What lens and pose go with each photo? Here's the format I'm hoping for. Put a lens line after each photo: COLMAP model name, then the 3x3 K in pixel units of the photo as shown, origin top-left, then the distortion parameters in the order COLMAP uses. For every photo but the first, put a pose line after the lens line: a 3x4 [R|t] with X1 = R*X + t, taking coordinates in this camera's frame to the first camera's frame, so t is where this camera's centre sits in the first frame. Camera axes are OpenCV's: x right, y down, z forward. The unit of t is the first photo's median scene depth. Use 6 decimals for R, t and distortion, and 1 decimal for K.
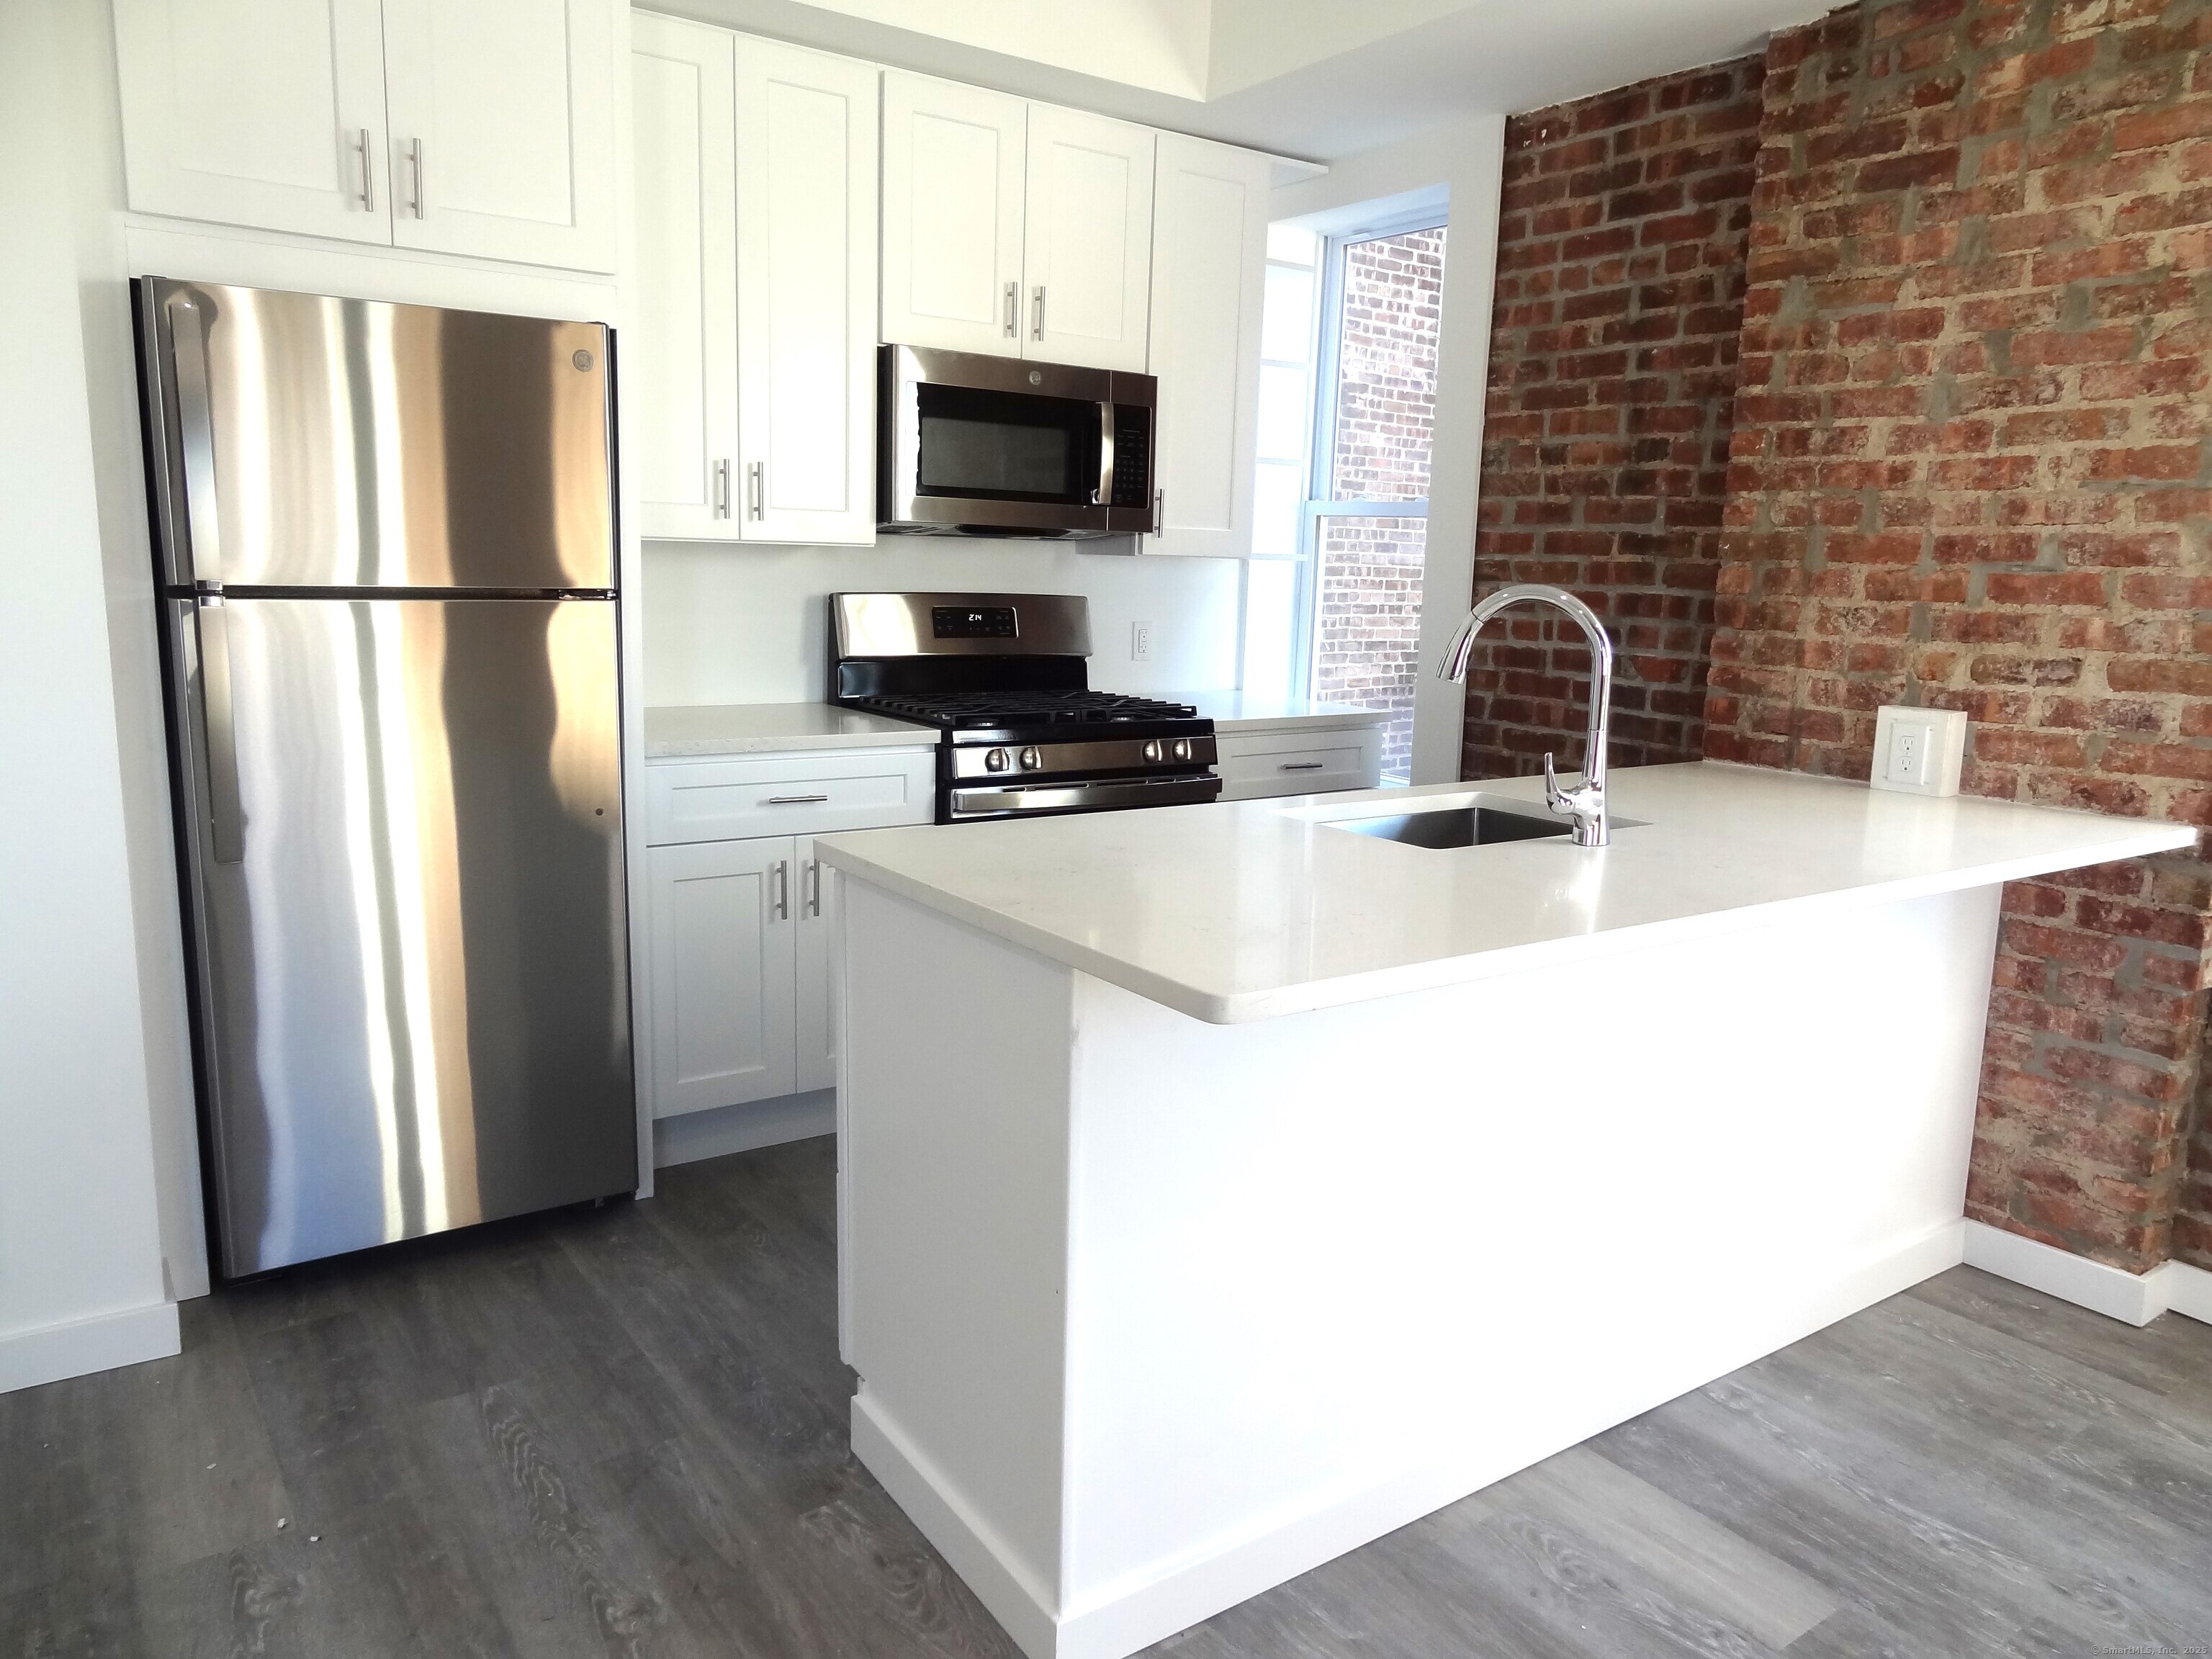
lens RADIAL K [[1542.0, 0, 1110.2], [0, 1542.0, 824.5], [0, 0, 1]] dist [0.003345, 0.005728]
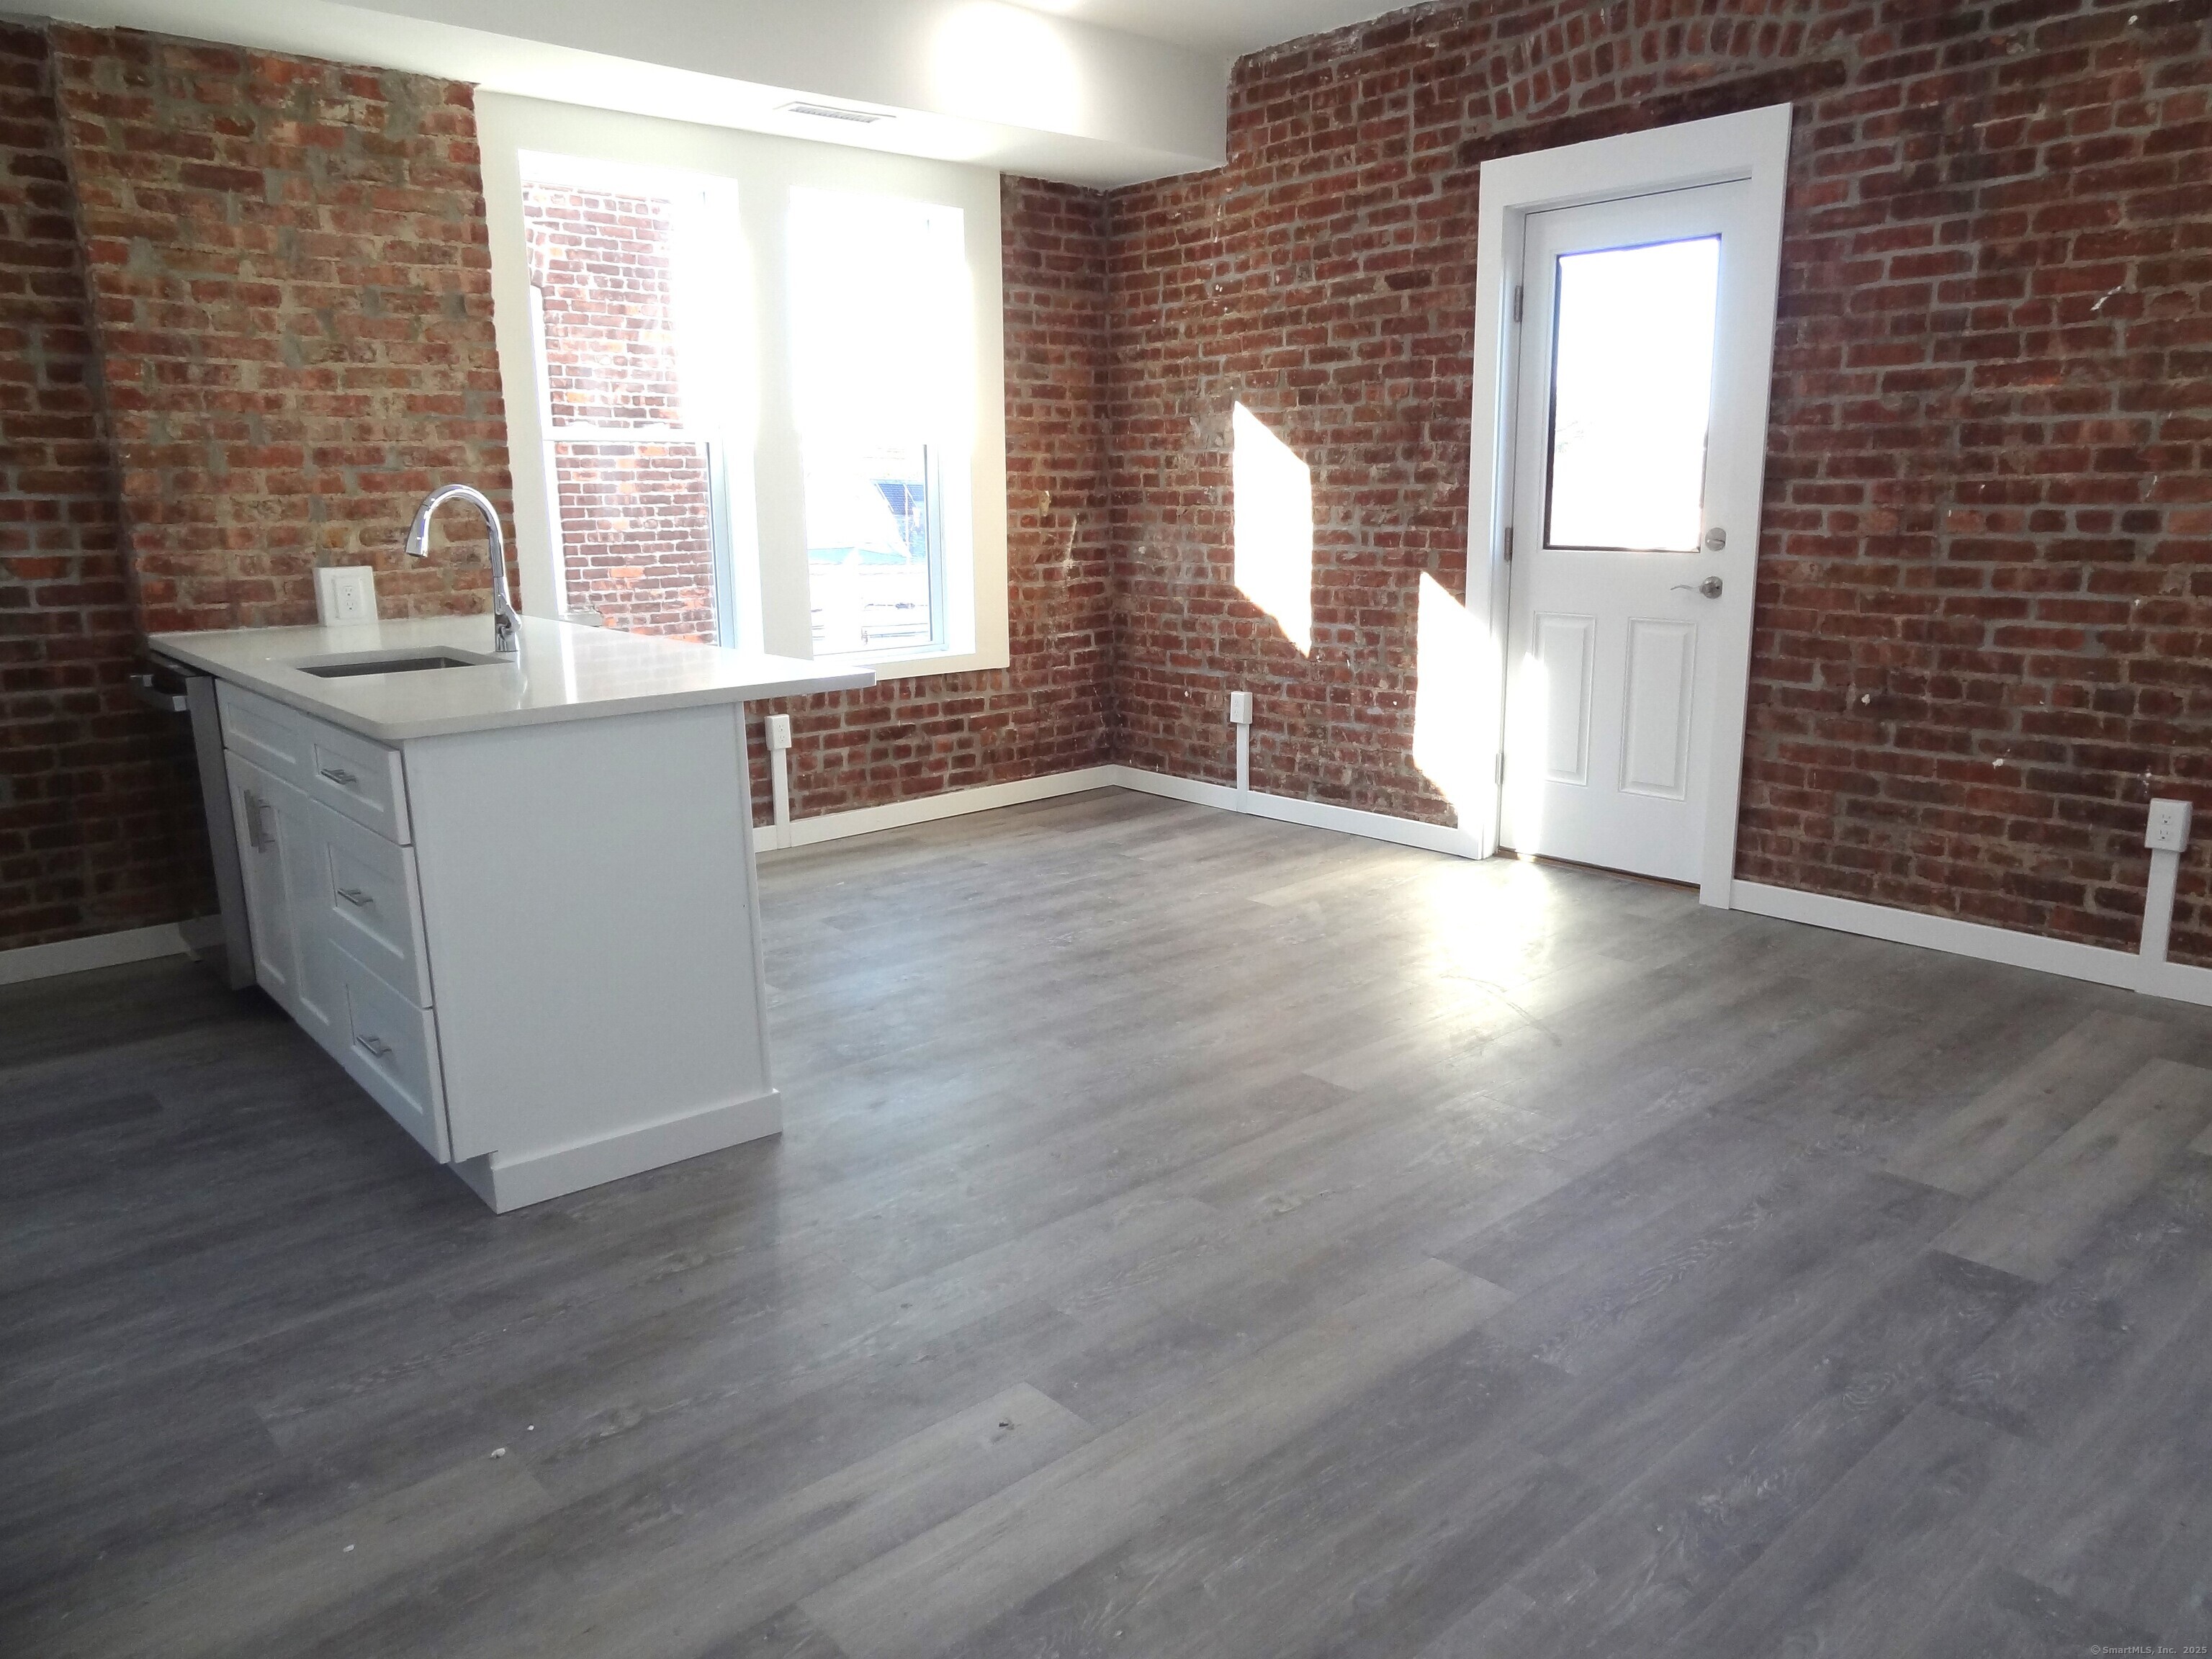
lens RADIAL K [[1542.0, 0, 1110.2], [0, 1542.0, 834.1], [0, 0, 1]] dist [0.003345, 0.005728]
pose [[-0.100984, -0.247248, 0.963676, -1.046922], [0.177368, 0.948636, 0.261976, -0.091056], [-0.978950, 0.197380, -0.051943, 0.419157]]
